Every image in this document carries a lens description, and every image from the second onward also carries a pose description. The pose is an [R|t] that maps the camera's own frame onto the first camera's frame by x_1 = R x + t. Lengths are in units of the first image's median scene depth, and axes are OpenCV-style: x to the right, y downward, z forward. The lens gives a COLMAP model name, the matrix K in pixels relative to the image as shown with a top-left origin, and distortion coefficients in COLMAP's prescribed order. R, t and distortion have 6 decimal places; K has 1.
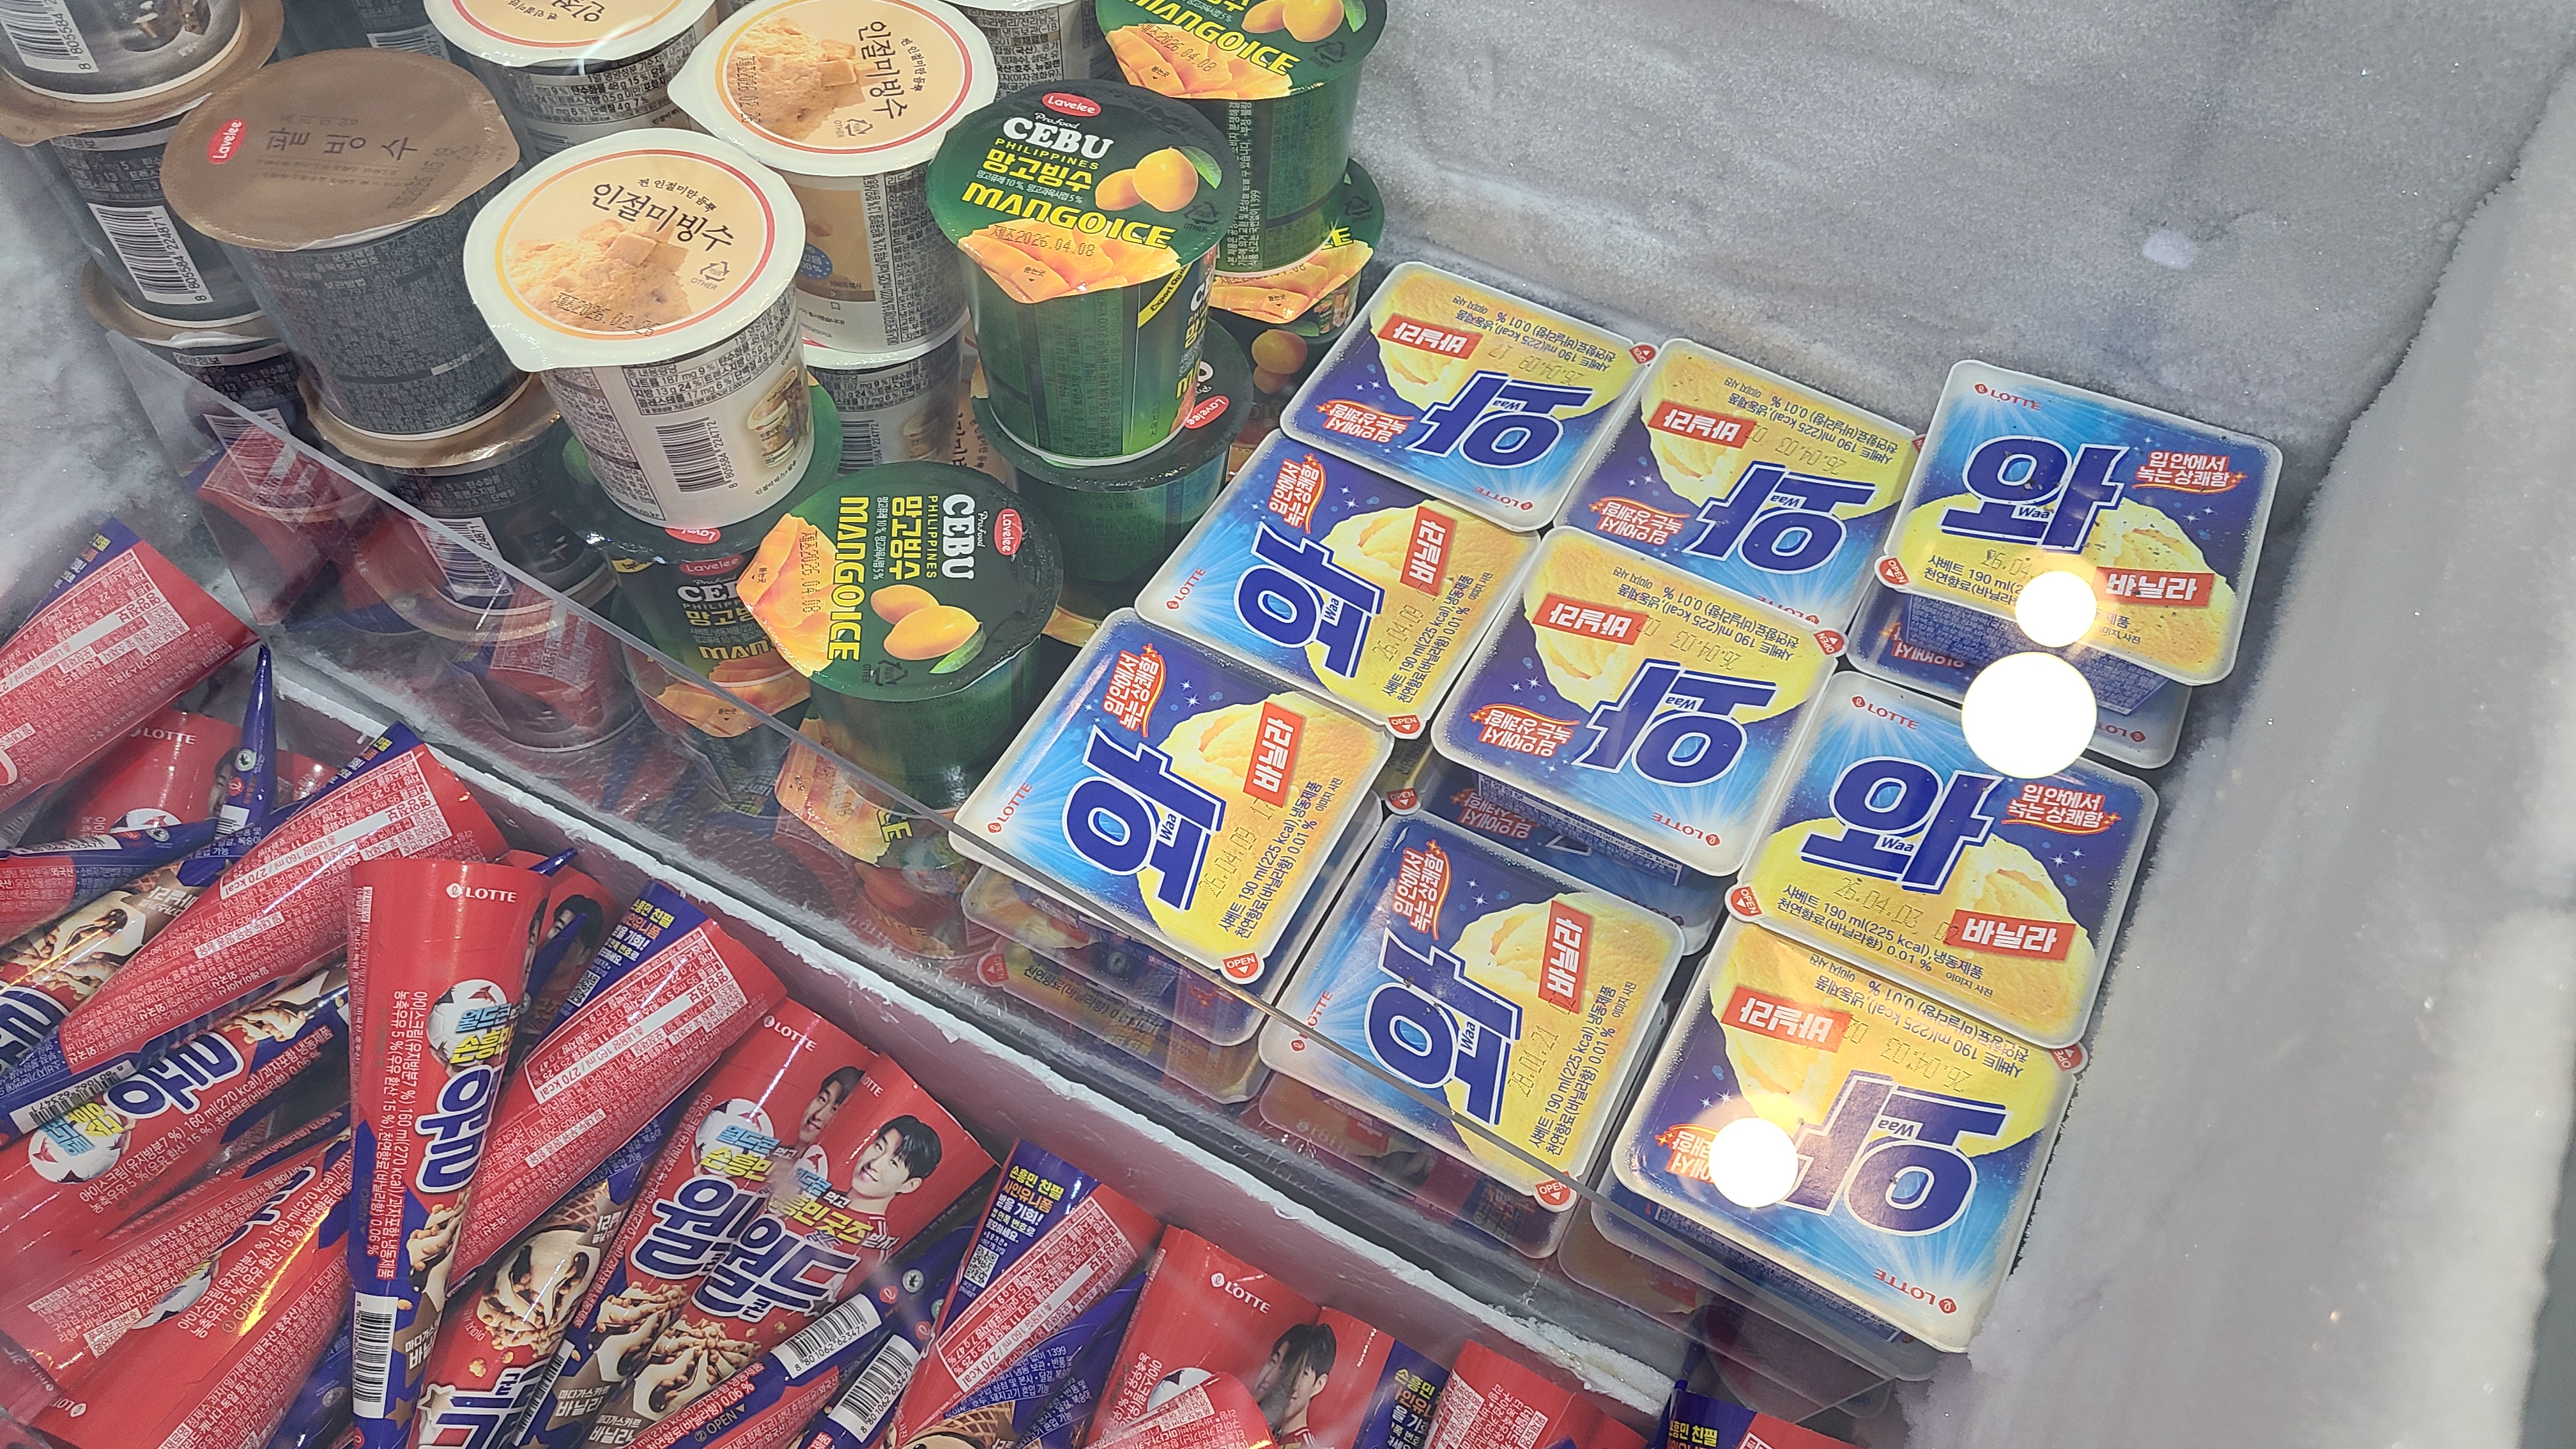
lens RADIAL K [[1993.3, 0, 1288.0], [0, 1993.3, 724.5], [0, 0, 1]] dist [0.061934, -0.072851]
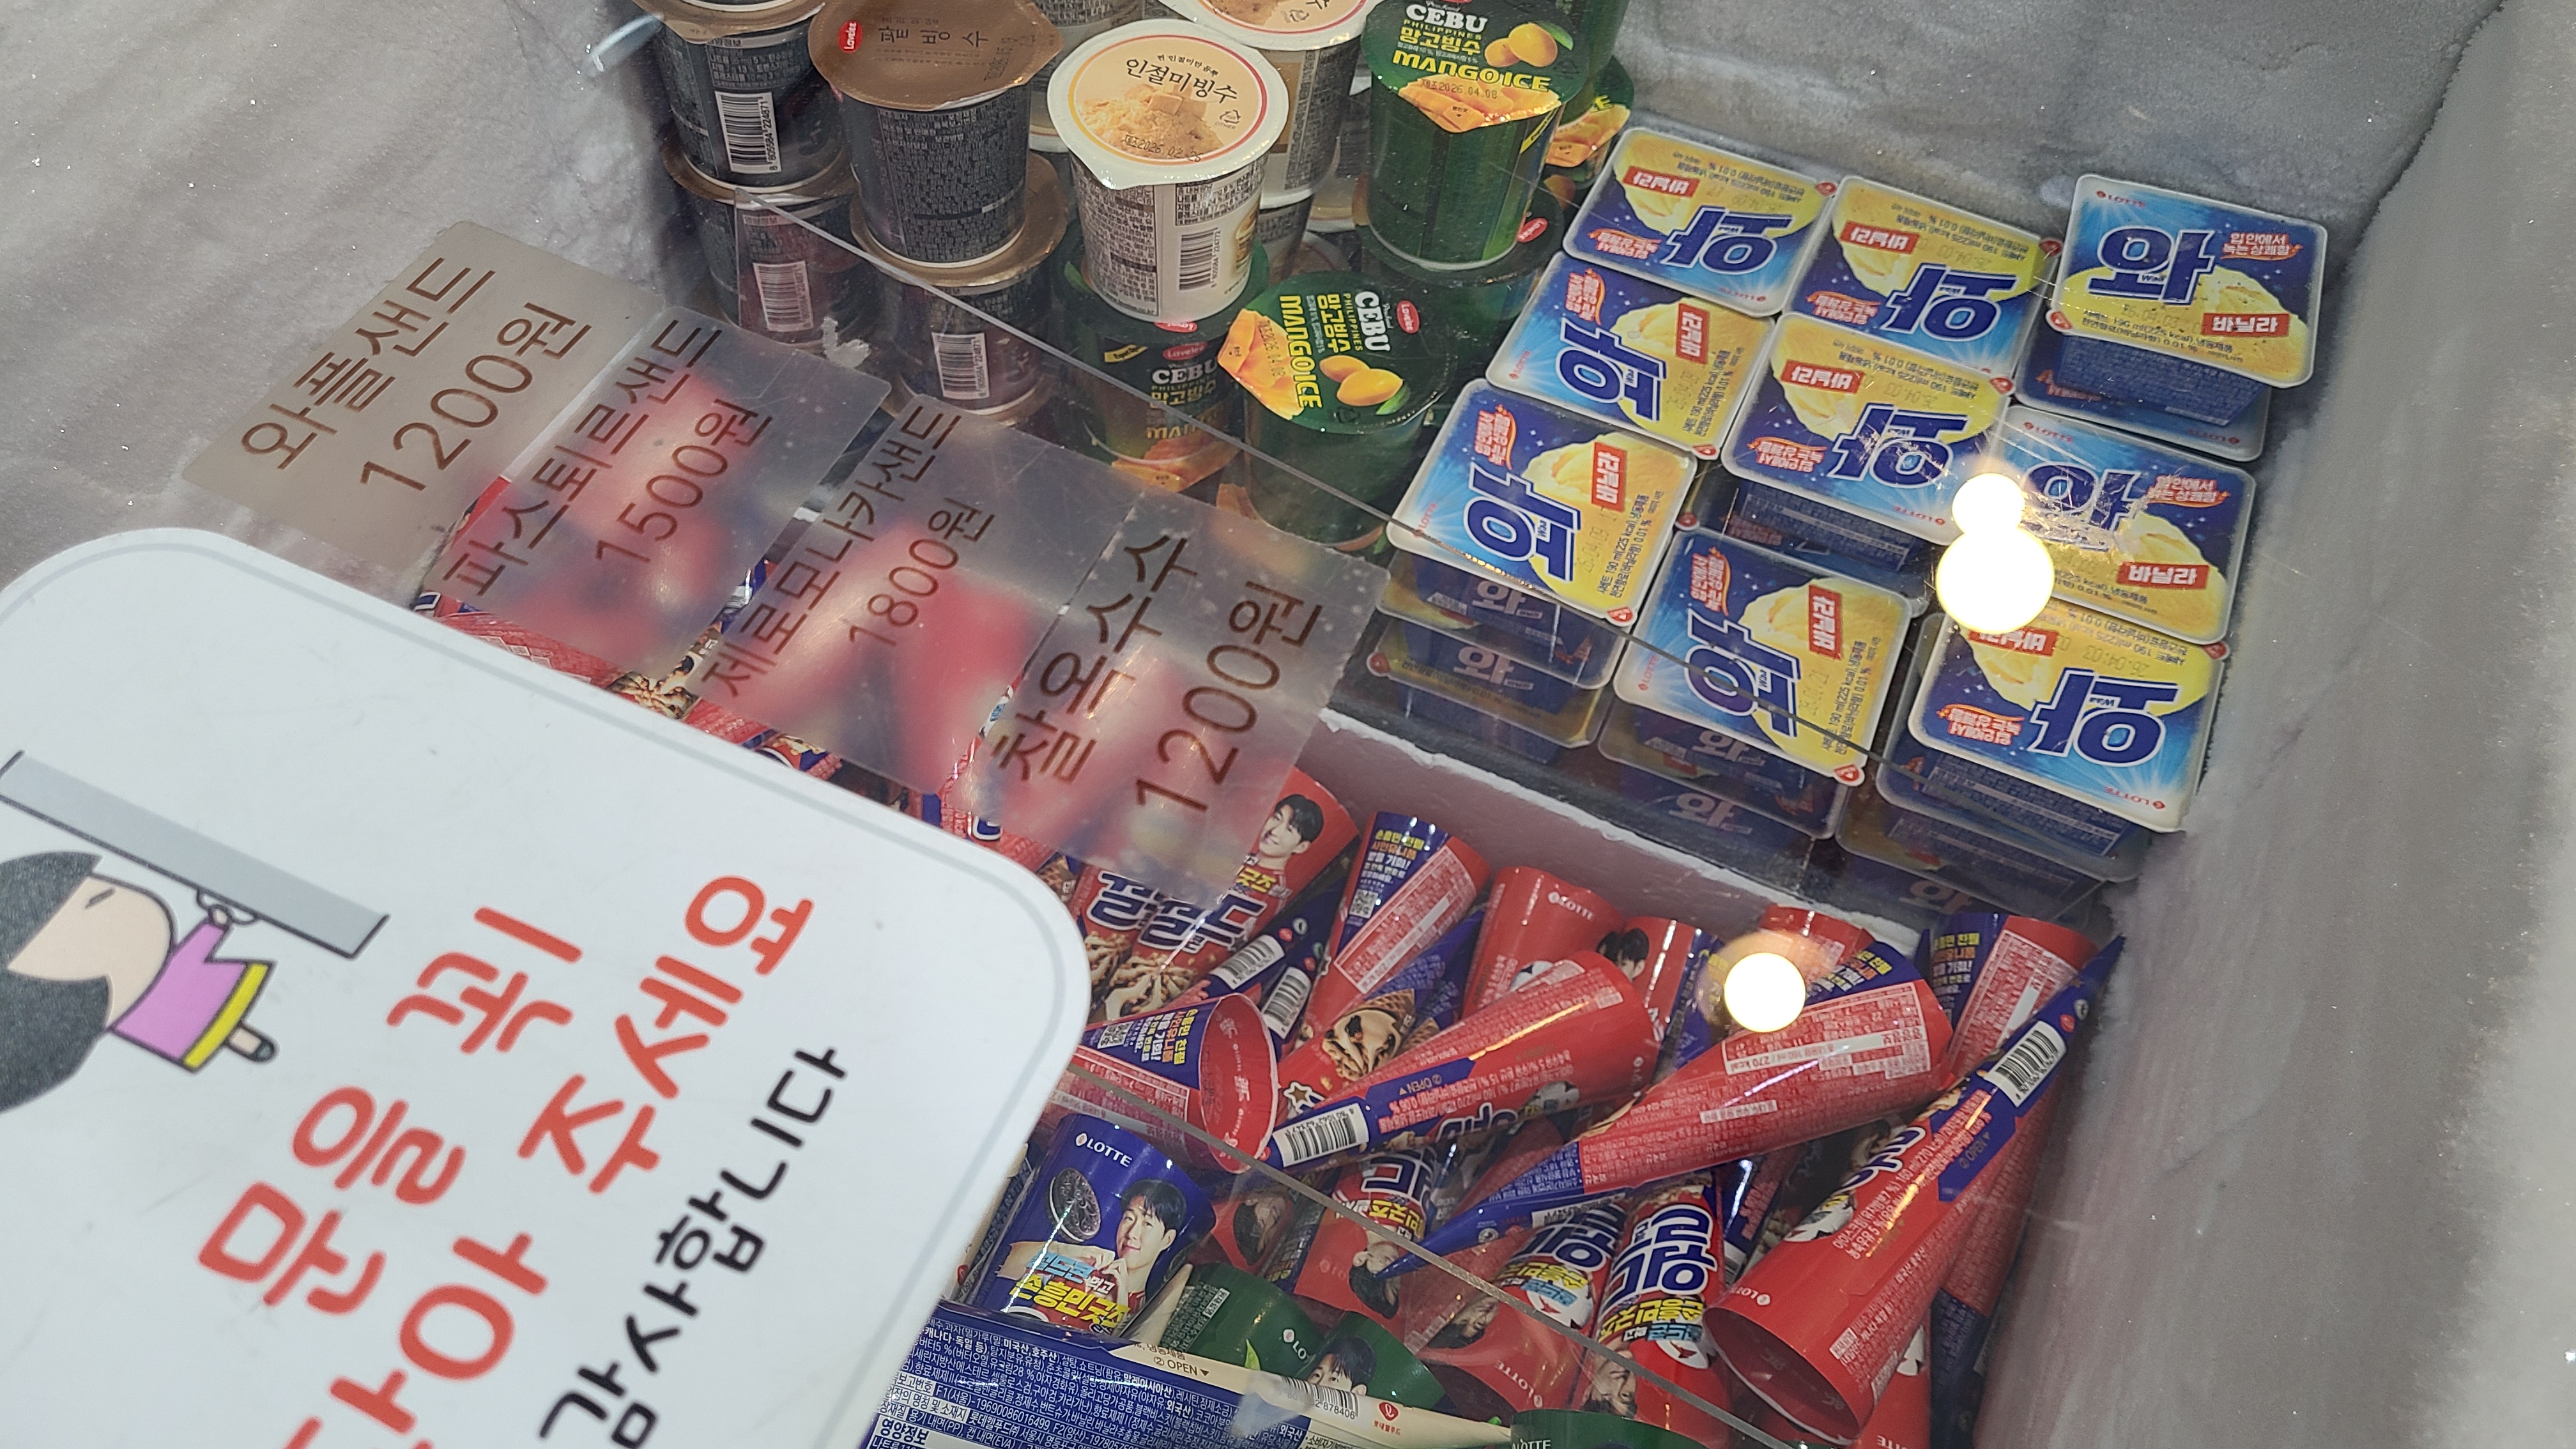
lens RADIAL K [[1987.1, 0, 1269.2], [0, 1987.1, 704.9], [0, 0, 1]] dist [0.054492, -0.047938]
pose [[0.997636, -0.044507, 0.052363, -0.302939], [0.045026, 0.998947, -0.008757, 0.164833], [-0.051919, 0.011094, 0.998590, -0.314430]]
